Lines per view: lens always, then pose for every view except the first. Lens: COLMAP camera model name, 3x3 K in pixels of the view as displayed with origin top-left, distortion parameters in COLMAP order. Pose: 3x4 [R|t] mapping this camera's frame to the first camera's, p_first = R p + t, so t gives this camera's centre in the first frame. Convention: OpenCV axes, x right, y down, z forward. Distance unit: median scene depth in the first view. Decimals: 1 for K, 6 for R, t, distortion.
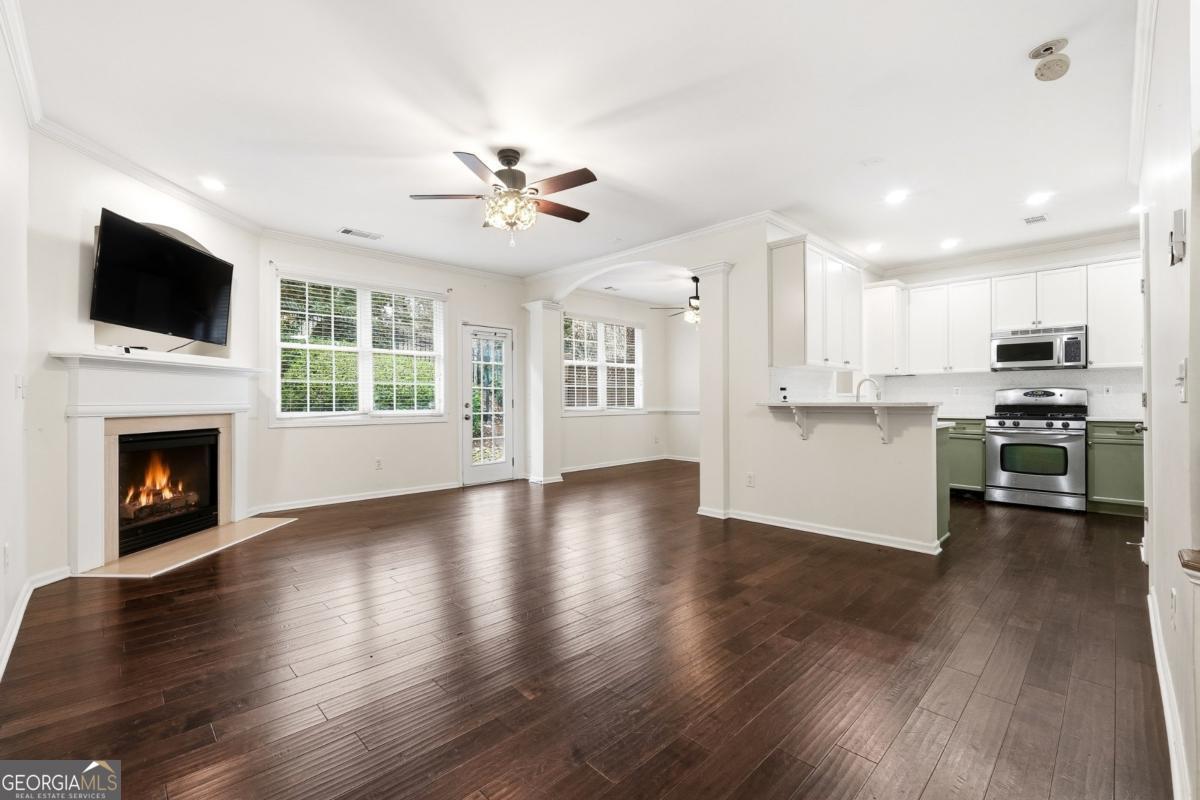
lens RADIAL K [[516.7, 0, 588.8], [0, 516.7, 397.2], [0, 0, 1]] dist [-0.010722, 0.000454]
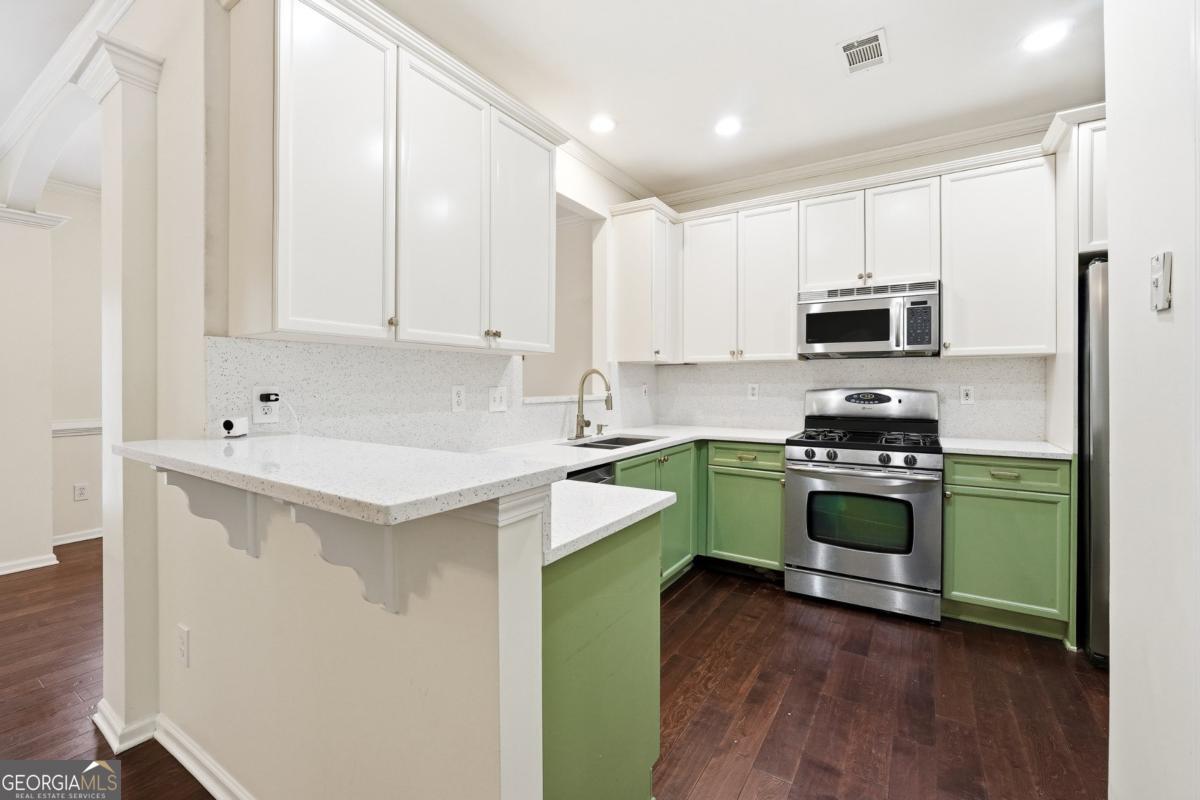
lens RADIAL K [[507.0, 0, 599.3], [0, 507.0, 381.1], [0, 0, 1]] dist [-0.015623, 0.000301]
pose [[0.972534, 0.004654, 0.232716, 0.467188], [-0.004631, 0.999989, -0.000647, -0.026035], [-0.232716, -0.000448, 0.972545, 0.535239]]
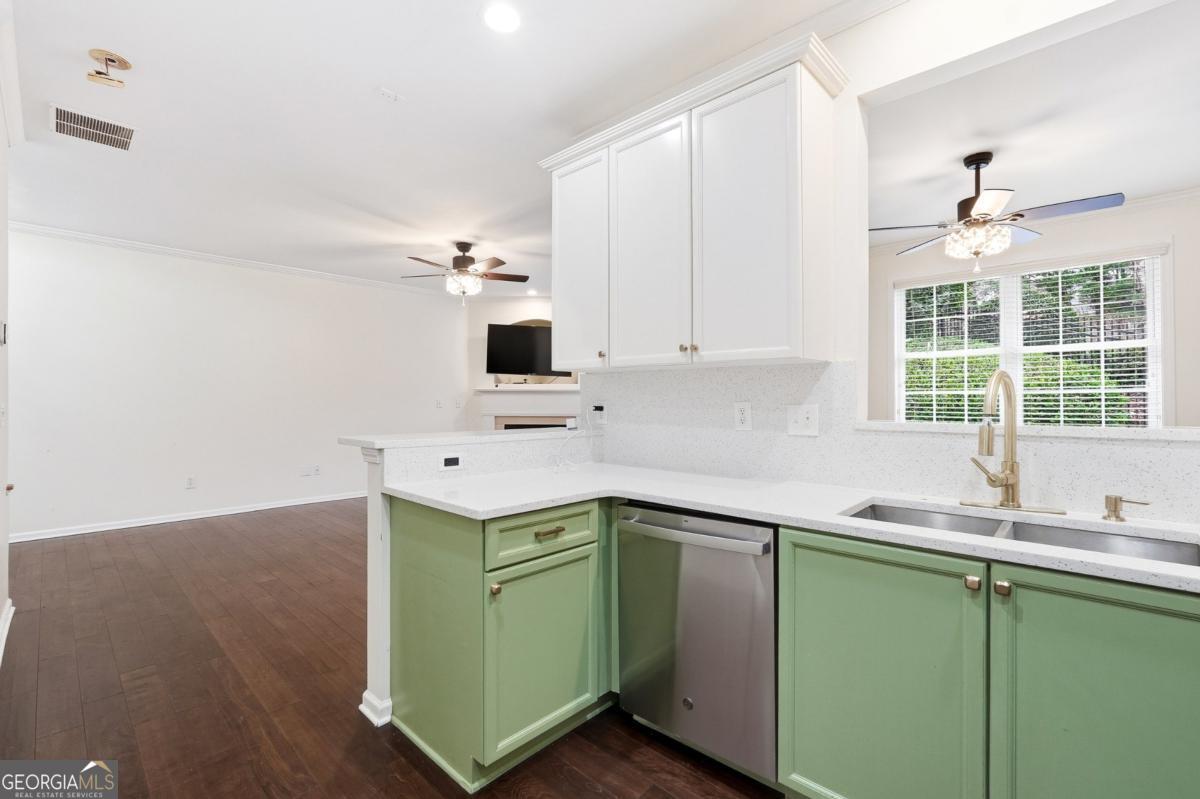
lens RADIAL K [[516.7, 0, 588.8], [0, 516.7, 396.7], [0, 0, 1]] dist [-0.010722, 0.000454]
pose [[0.042672, -0.001423, -0.999088, 0.880281], [0.005774, 0.999983, -0.001178, -0.026523], [0.999072, -0.005718, 0.042679, 0.861868]]
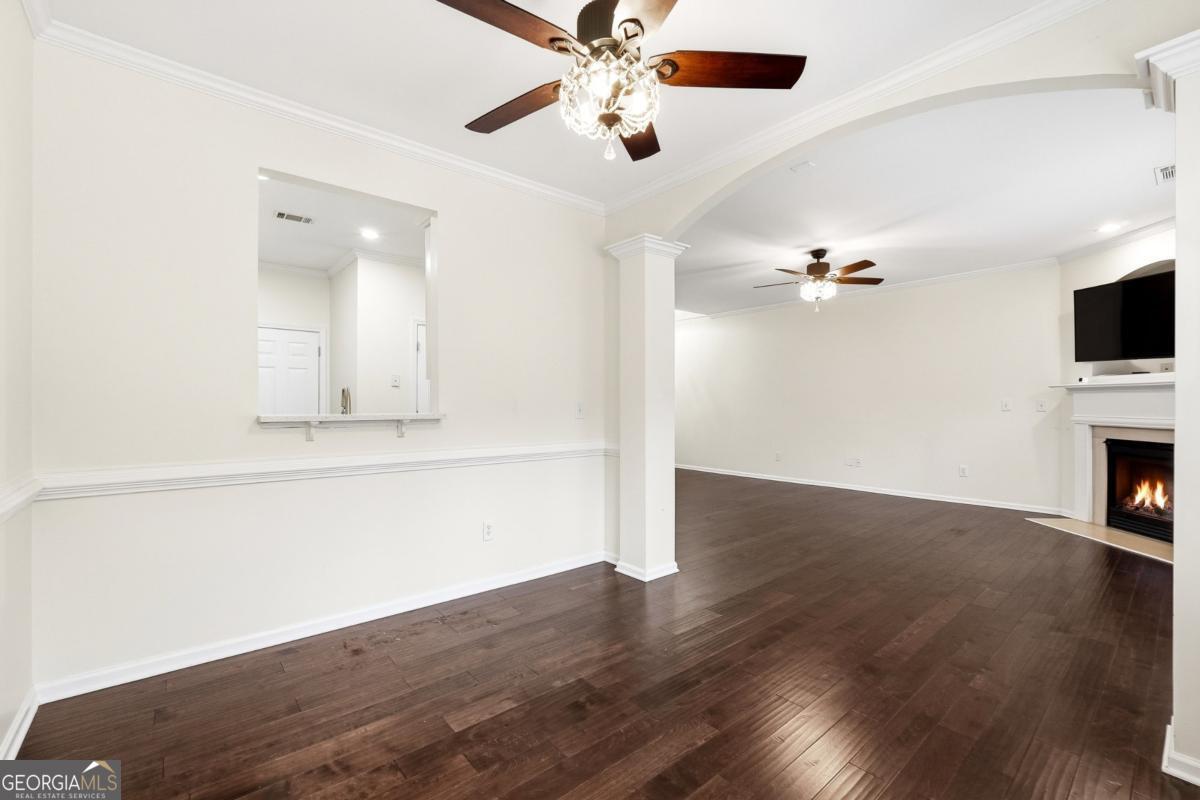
lens RADIAL K [[510.9, 0, 594.9], [0, 510.9, 403.0], [0, 0, 1]] dist [-0.001374, -0.000329]
pose [[-0.998093, 0.008994, 0.061064, 0.269347], [0.008808, 0.999956, -0.003307, -0.021515], [-0.061091, -0.002763, -0.998128, 1.692229]]
